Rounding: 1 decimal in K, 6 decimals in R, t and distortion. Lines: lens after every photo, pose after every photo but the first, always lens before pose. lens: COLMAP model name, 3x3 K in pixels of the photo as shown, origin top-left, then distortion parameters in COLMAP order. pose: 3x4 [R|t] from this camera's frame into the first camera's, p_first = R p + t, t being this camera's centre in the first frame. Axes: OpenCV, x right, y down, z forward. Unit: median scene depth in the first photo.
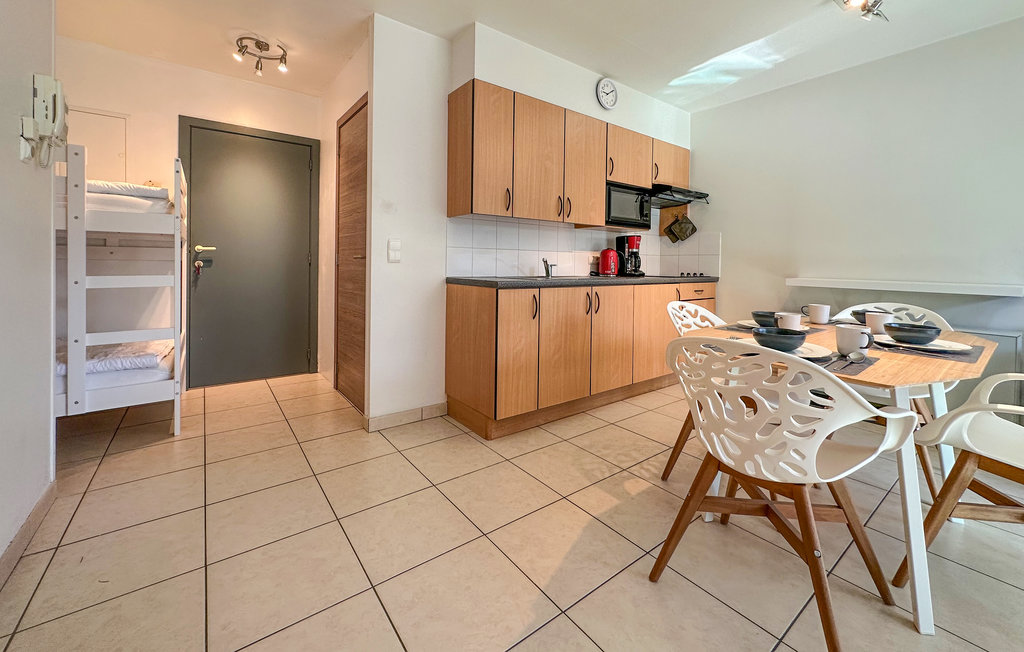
lens RADIAL K [[413.2, 0, 484.8], [0, 413.2, 265.1], [0, 0, 1]] dist [-0.003079, 0.000321]
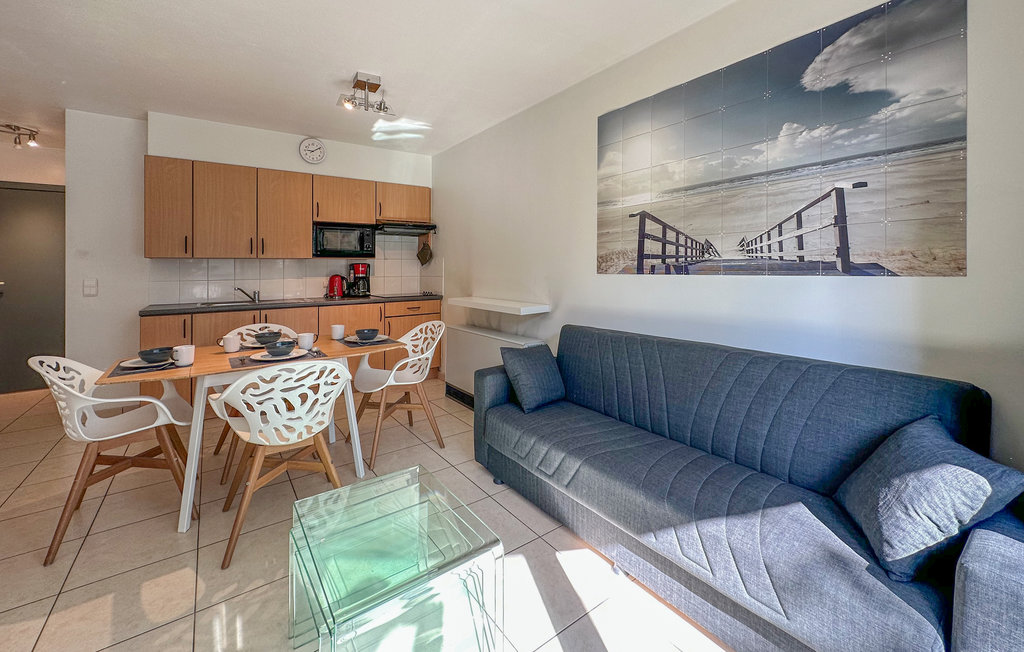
lens RADIAL K [[413.2, 0, 489.3], [0, 413.2, 257.4], [0, 0, 1]] dist [-0.003079, 0.000321]
pose [[0.999711, -0.023671, -0.004120, 0.754147], [0.023533, 0.999243, -0.030987, -0.042512], [0.004851, 0.030881, 0.999511, -0.209235]]
